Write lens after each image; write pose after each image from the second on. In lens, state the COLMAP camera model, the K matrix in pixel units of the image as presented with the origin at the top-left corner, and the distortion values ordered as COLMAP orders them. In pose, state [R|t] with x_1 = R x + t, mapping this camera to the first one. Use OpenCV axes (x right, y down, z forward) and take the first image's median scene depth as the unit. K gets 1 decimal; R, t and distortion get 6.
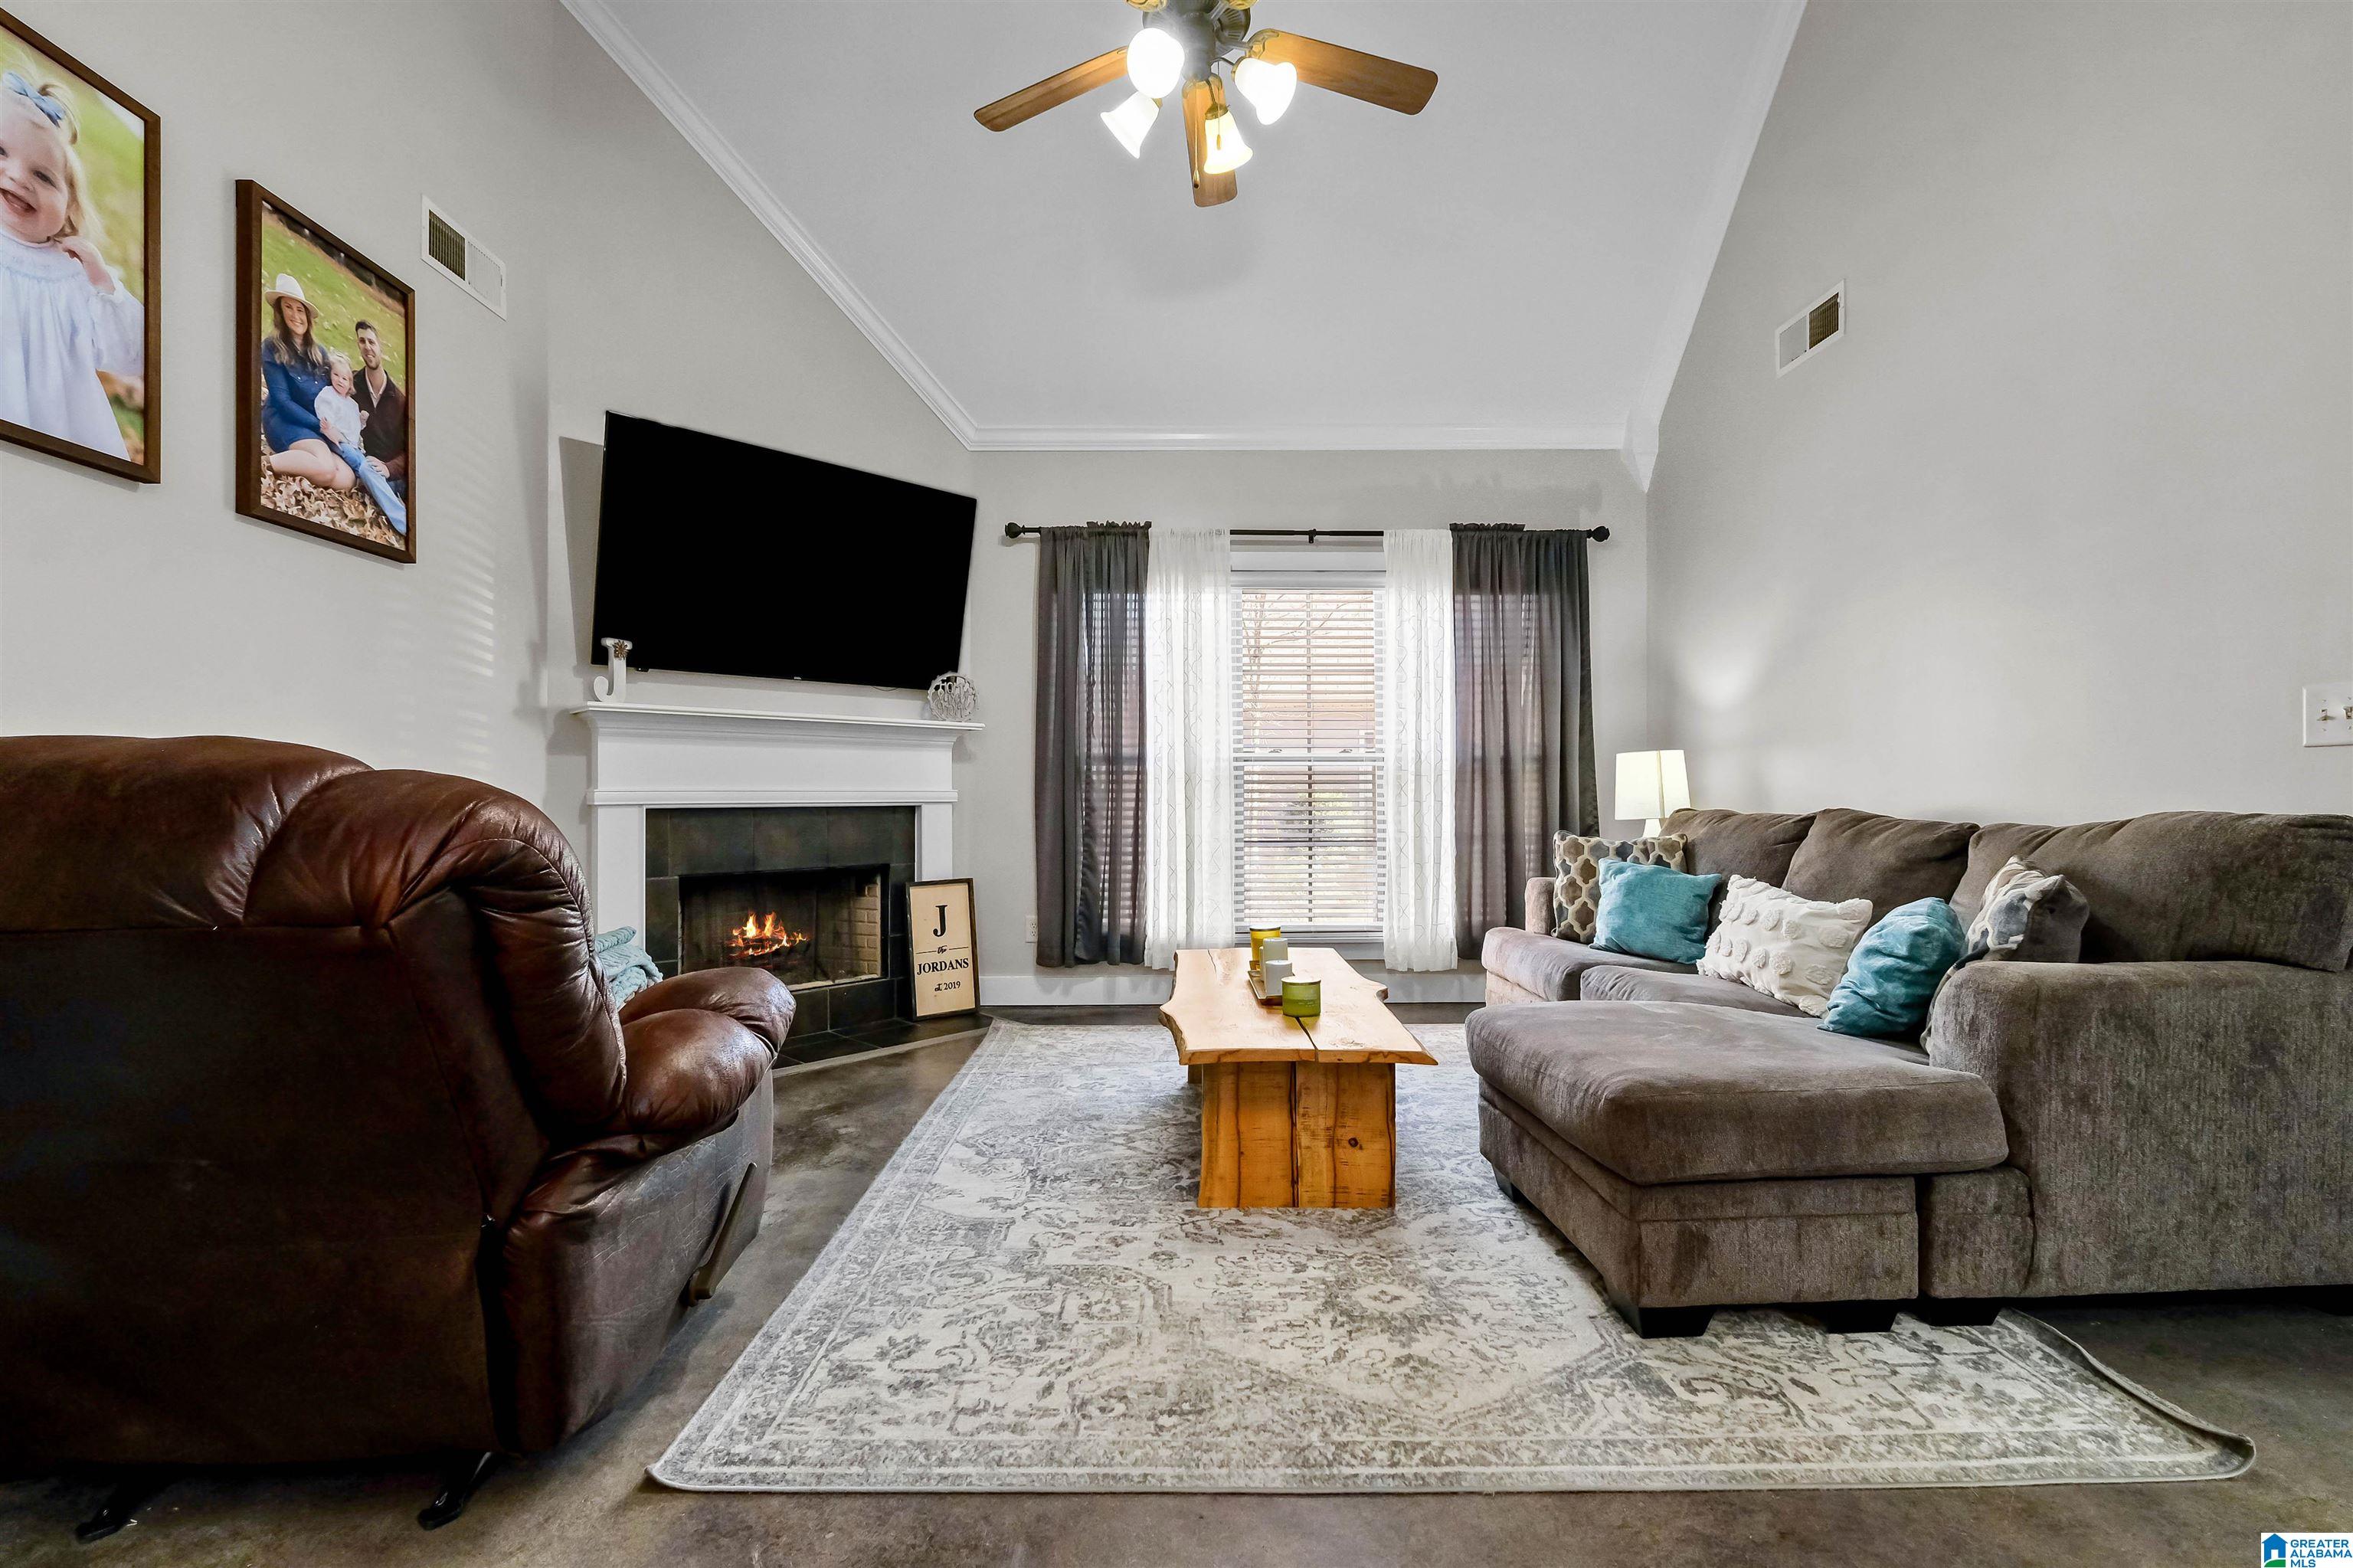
lens RADIAL K [[1042.3, 0, 1172.4], [0, 1042.3, 796.6], [0, 0, 1]] dist [-0.000702, 0.000362]
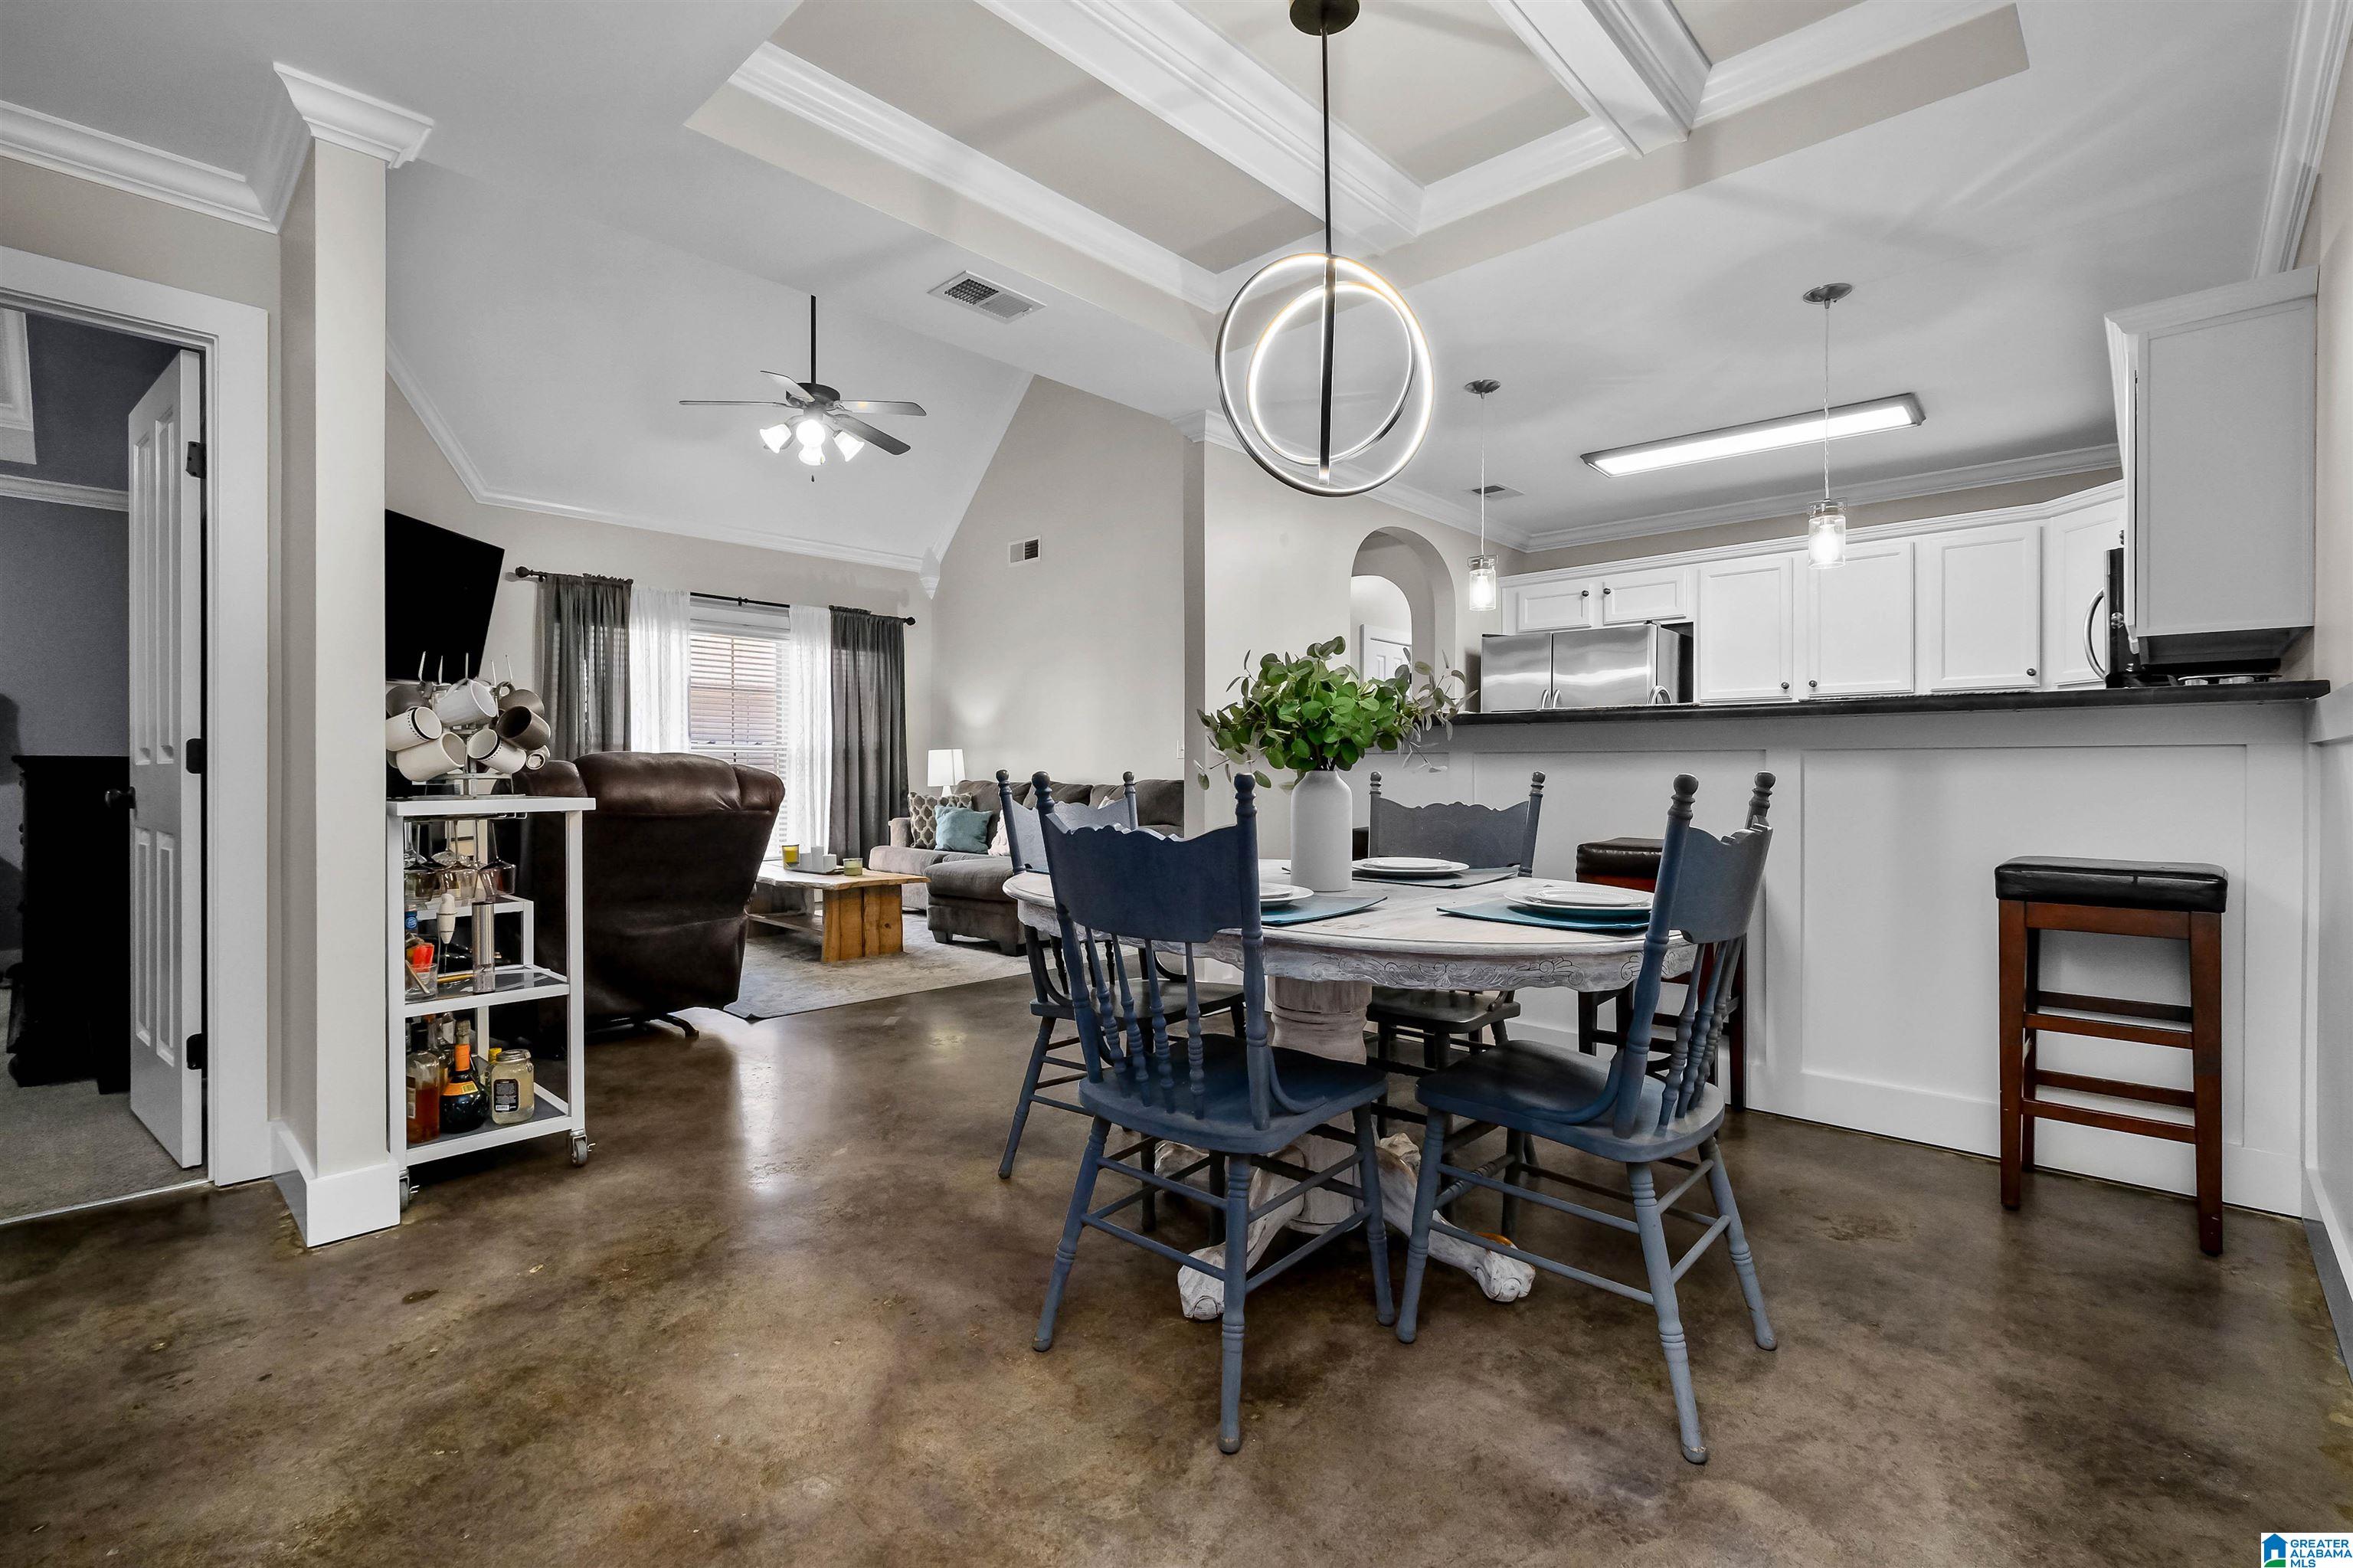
lens RADIAL K [[1042.3, 0, 1172.4], [0, 1042.3, 796.6], [0, 0, 1]] dist [-0.000702, 0.000362]
pose [[0.707034, -0.011282, 0.707090, -0.510469], [-0.004416, 0.999783, 0.020368, 0.001091], [-0.707166, -0.017523, 0.706830, -0.535764]]
